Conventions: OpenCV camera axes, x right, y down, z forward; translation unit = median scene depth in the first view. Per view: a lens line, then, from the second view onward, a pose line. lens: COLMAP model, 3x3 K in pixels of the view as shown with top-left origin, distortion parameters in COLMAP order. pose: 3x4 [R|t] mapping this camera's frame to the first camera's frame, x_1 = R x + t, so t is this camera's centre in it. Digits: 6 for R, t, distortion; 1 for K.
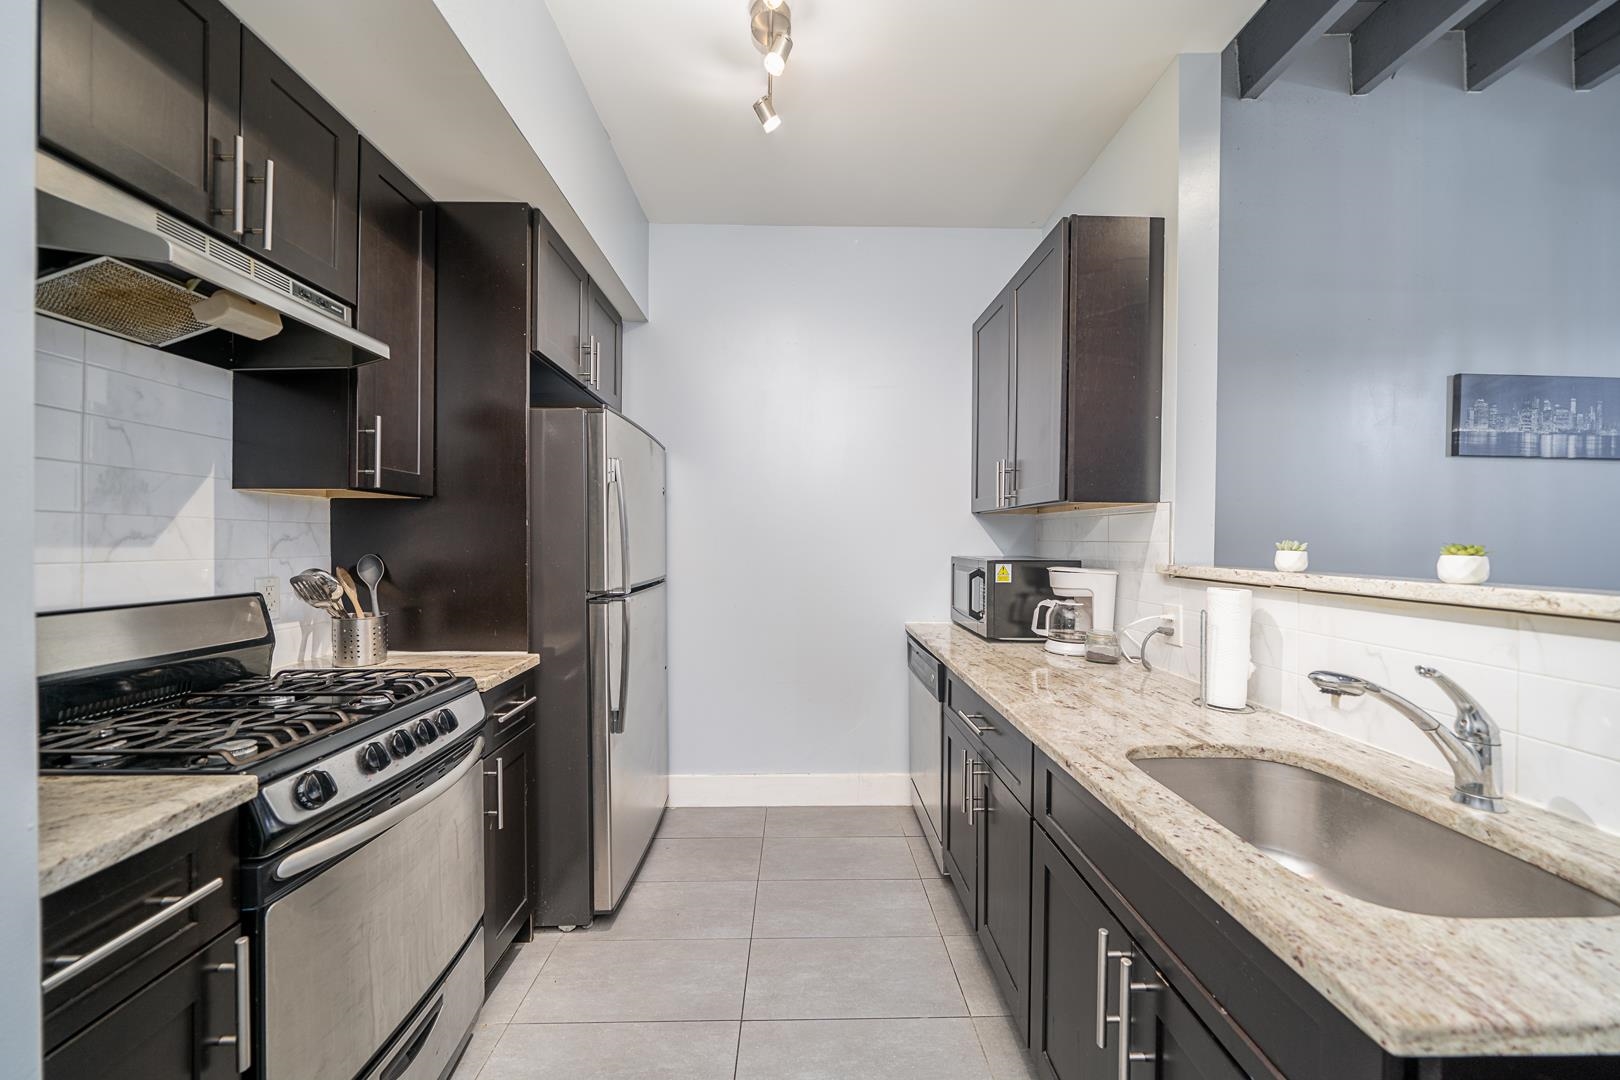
lens RADIAL K [[562.0, 0, 810.0], [0, 562.0, 540.0], [0, 0, 1]] dist [-0.001534, -0.000265]
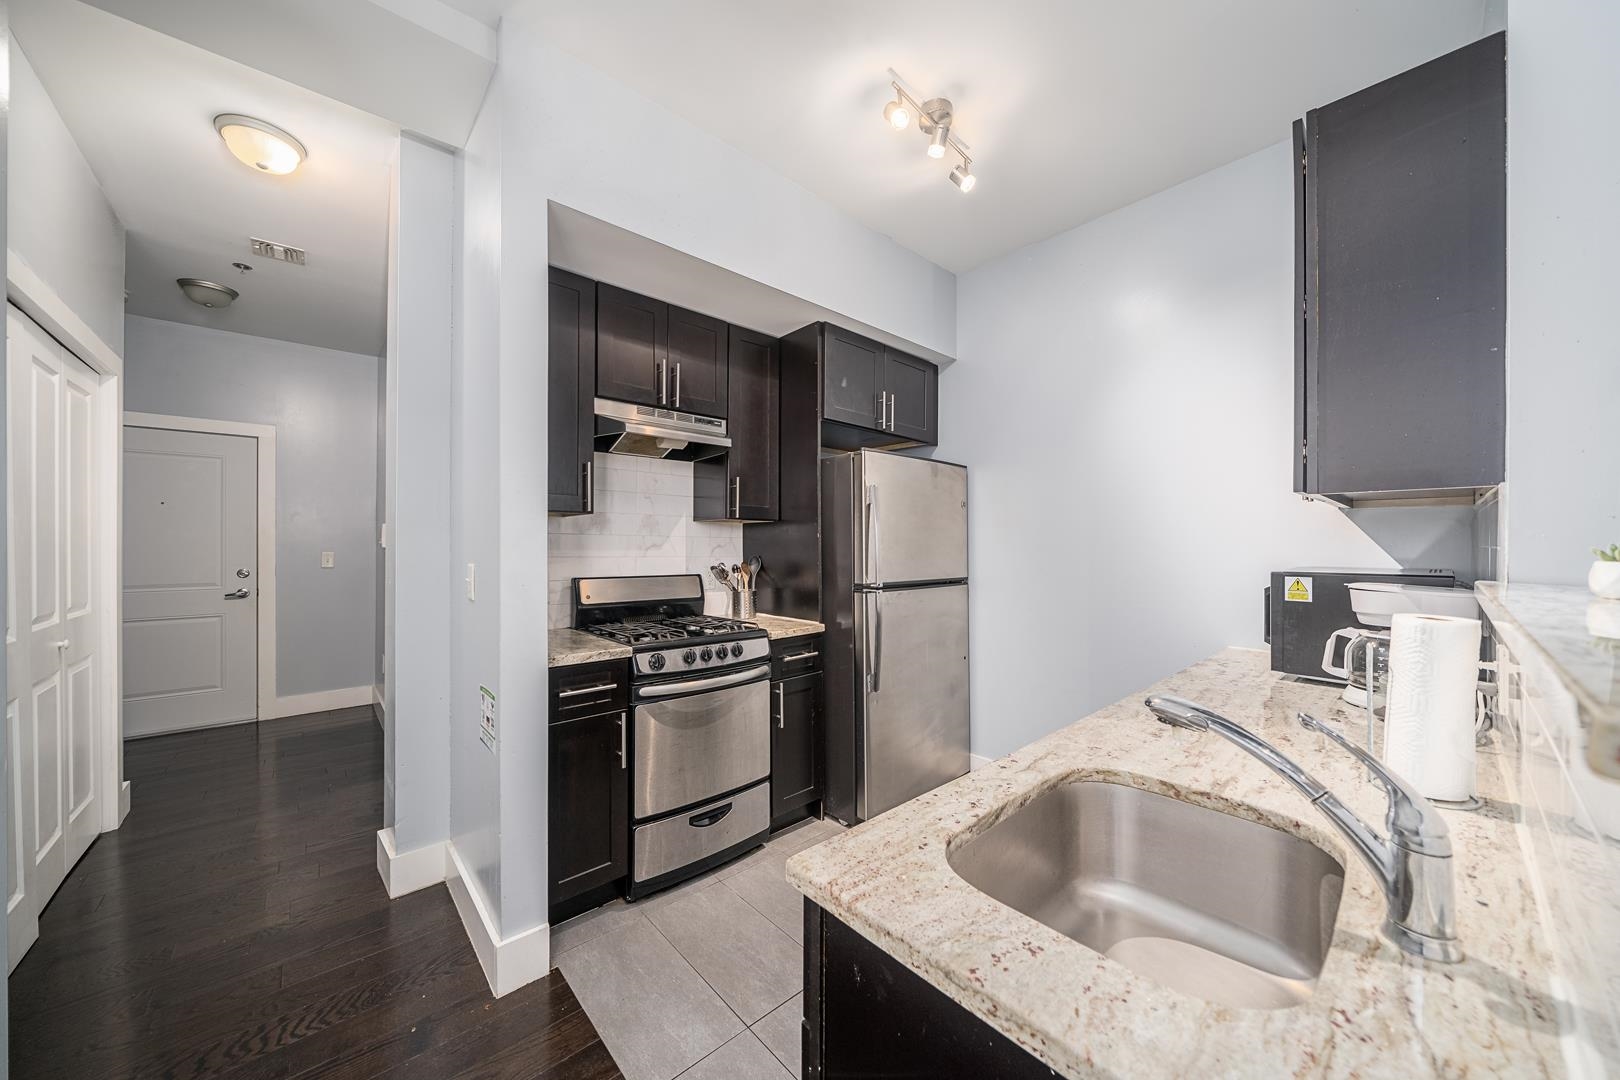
lens RADIAL K [[562.0, 0, 810.0], [0, 562.0, 540.0], [0, 0, 1]] dist [-0.001534, -0.000265]
pose [[0.655206, -0.011857, -0.755357, 0.614982], [0.001895, 0.999899, -0.014051, 0.002991], [0.755448, 0.007775, 0.655162, 0.010318]]
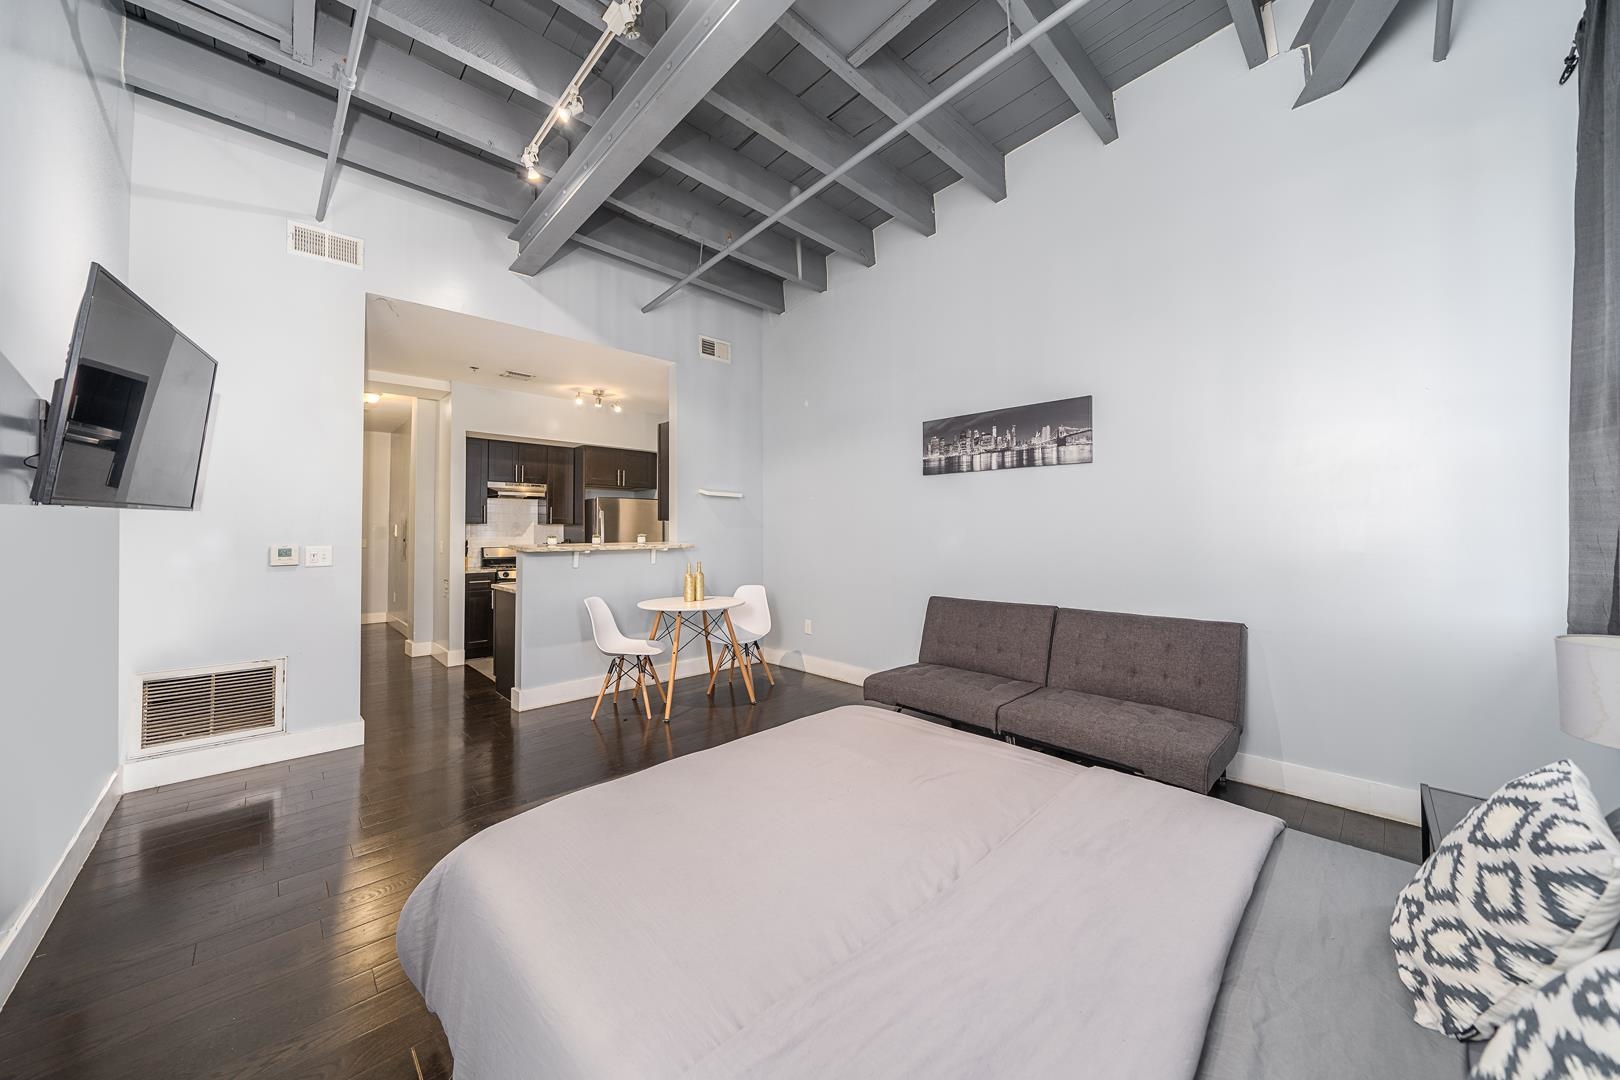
lens RADIAL K [[562.0, 0, 810.0], [0, 562.0, 540.0], [0, 0, 1]] dist [-0.001534, -0.000265]
pose [[0.675025, -0.001630, -0.737793, 4.076893], [0.003695, 0.999992, 0.001172, 0.044932], [0.737785, -0.003517, 0.675026, -0.518472]]
